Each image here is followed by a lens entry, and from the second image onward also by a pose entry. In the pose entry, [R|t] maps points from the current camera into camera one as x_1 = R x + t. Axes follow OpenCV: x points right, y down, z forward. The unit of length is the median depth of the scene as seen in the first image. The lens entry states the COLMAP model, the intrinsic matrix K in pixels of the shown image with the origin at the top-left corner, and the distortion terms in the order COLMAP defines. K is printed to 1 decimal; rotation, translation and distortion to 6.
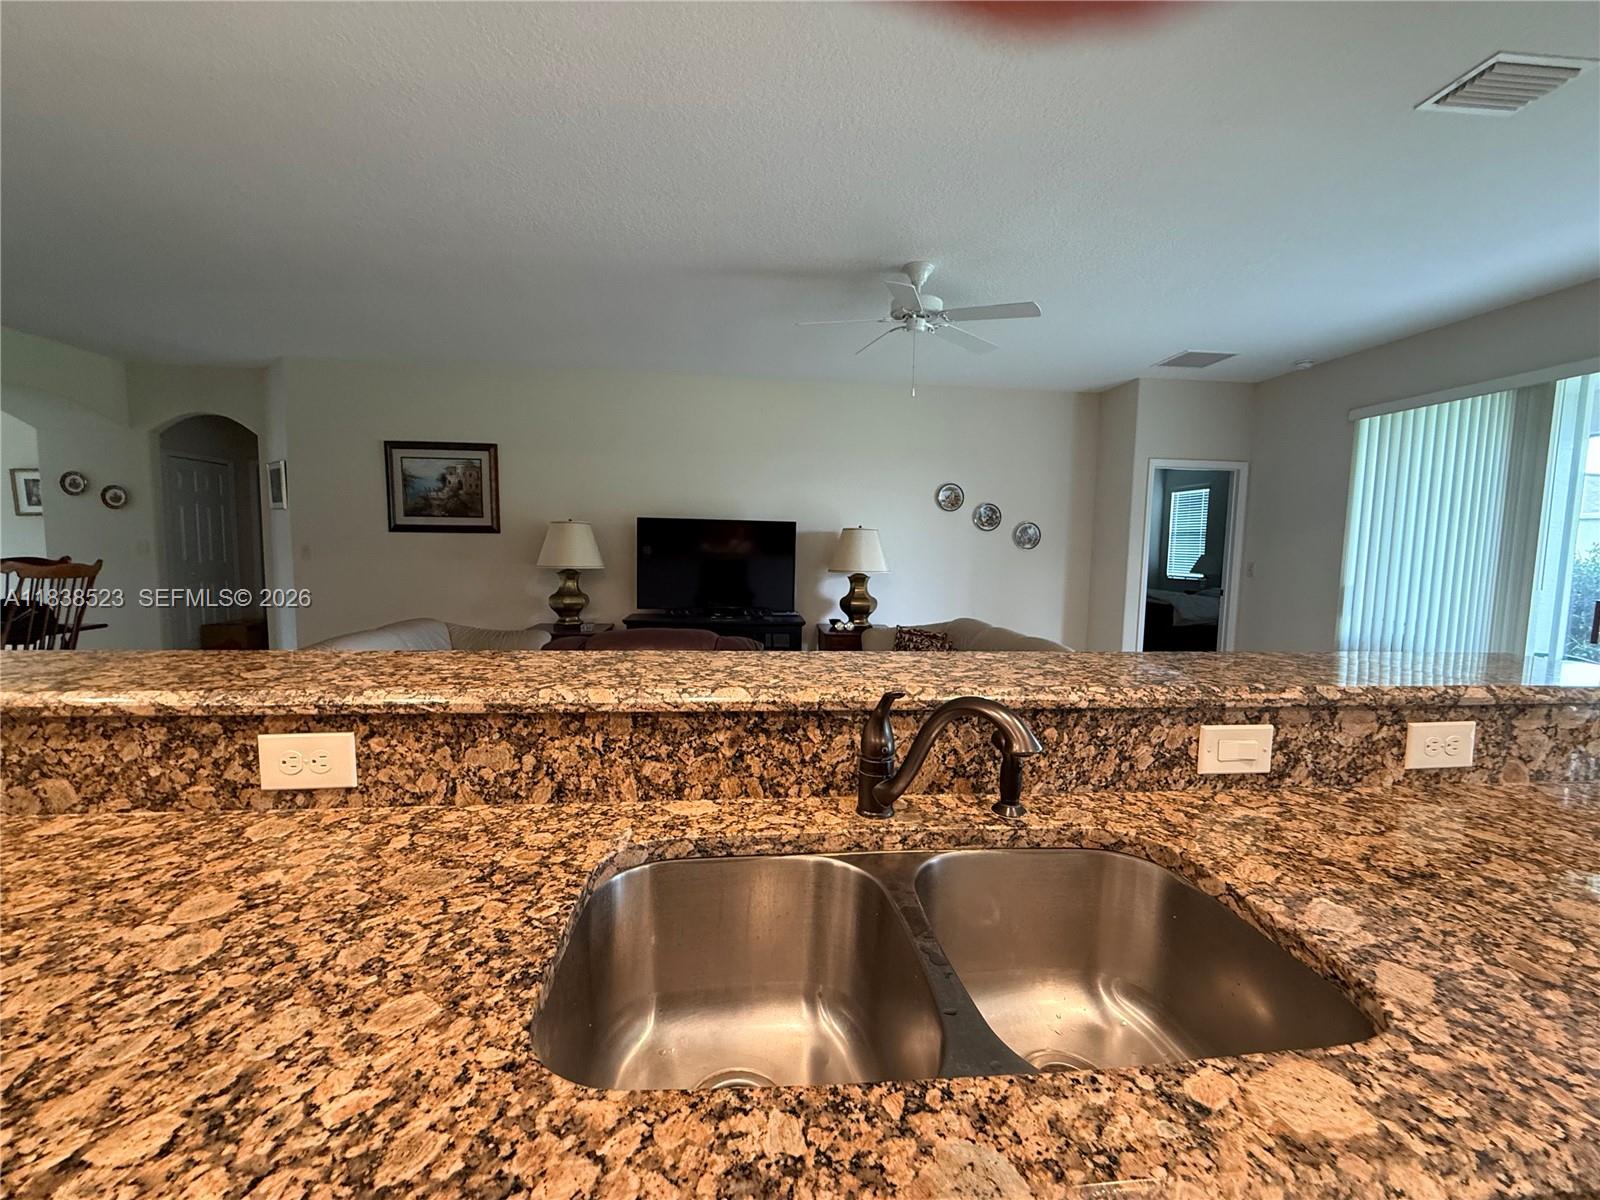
lens RADIAL K [[640.5, 0, 796.1], [0, 640.5, 597.7], [0, 0, 1]] dist [-0.001470, 0.000810]
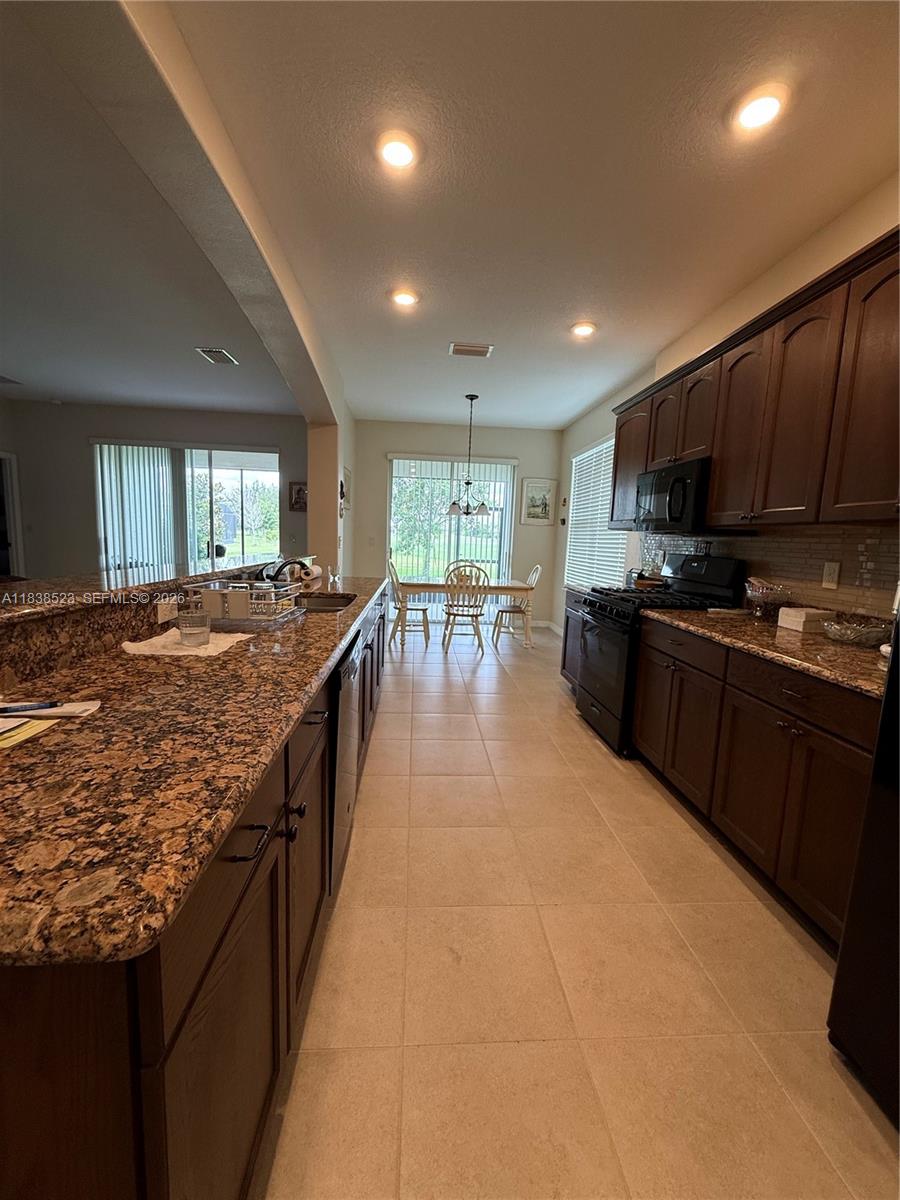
lens RADIAL K [[480.4, 0, 450.5], [0, 480.4, 599.8], [0, 0, 1]] dist [-0.001470, 0.000810]
pose [[0.031395, -0.145716, 0.988828, -0.691451], [0.040854, 0.988676, 0.144396, -0.000236], [-0.998672, 0.035864, 0.036993, -0.040260]]
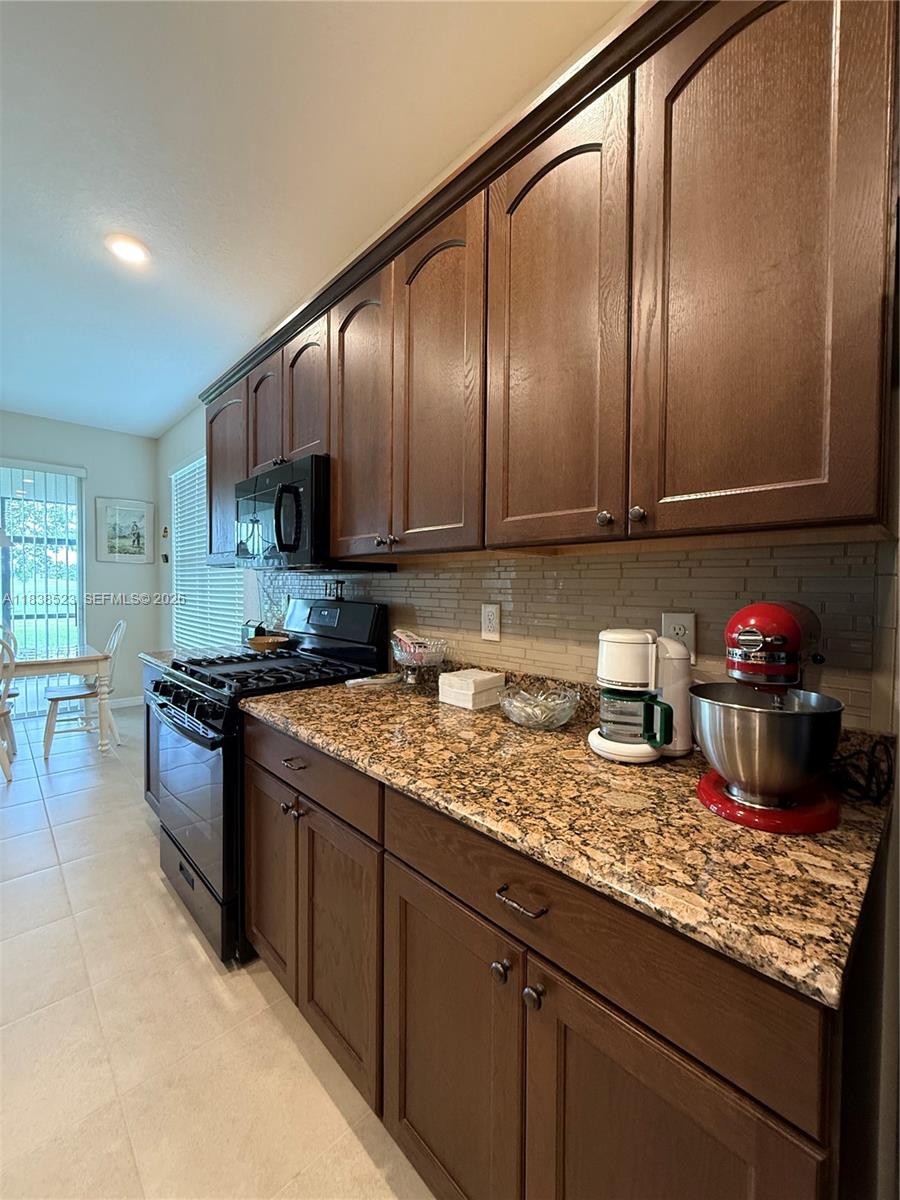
lens RADIAL K [[480.4, 0, 451.2], [0, 480.4, 599.6], [0, 0, 1]] dist [-0.001470, 0.000810]
pose [[-0.619802, -0.045414, 0.783443, -0.374107], [0.041364, 0.995046, 0.090404, 0.015009], [-0.783668, 0.088439, -0.614852, -0.210654]]
